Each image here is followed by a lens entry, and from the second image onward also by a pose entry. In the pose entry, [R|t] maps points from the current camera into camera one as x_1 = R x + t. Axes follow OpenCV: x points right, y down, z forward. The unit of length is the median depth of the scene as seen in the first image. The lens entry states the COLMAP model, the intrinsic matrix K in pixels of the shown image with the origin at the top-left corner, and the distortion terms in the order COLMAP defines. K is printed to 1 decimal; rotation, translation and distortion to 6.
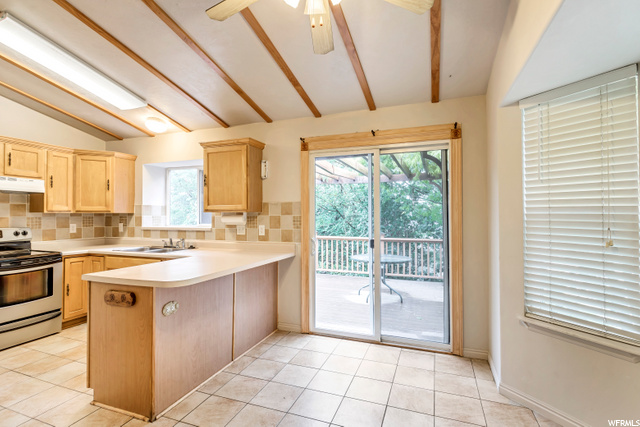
lens RADIAL K [[307.8, 0, 320.0], [0, 307.8, 213.3], [0, 0, 1]] dist [0.001591, -0.000676]
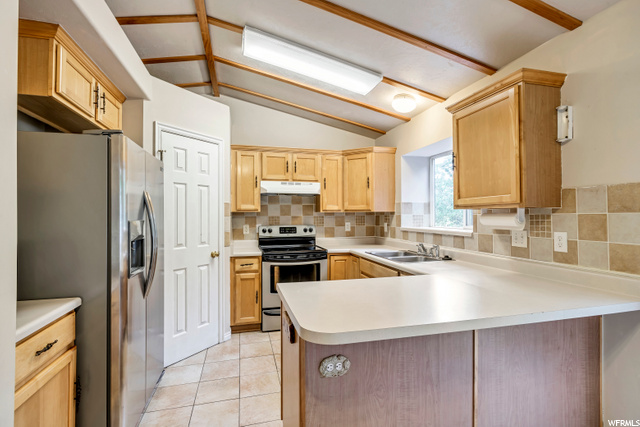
lens RADIAL K [[307.8, 0, 319.0], [0, 307.8, 212.3], [0, 0, 1]] dist [0.001591, -0.000676]
pose [[0.580775, -0.008912, -0.814016, -0.001360], [0.009877, 0.999944, -0.003900, 0.002658], [0.814004, -0.005775, 0.580830, 0.358434]]
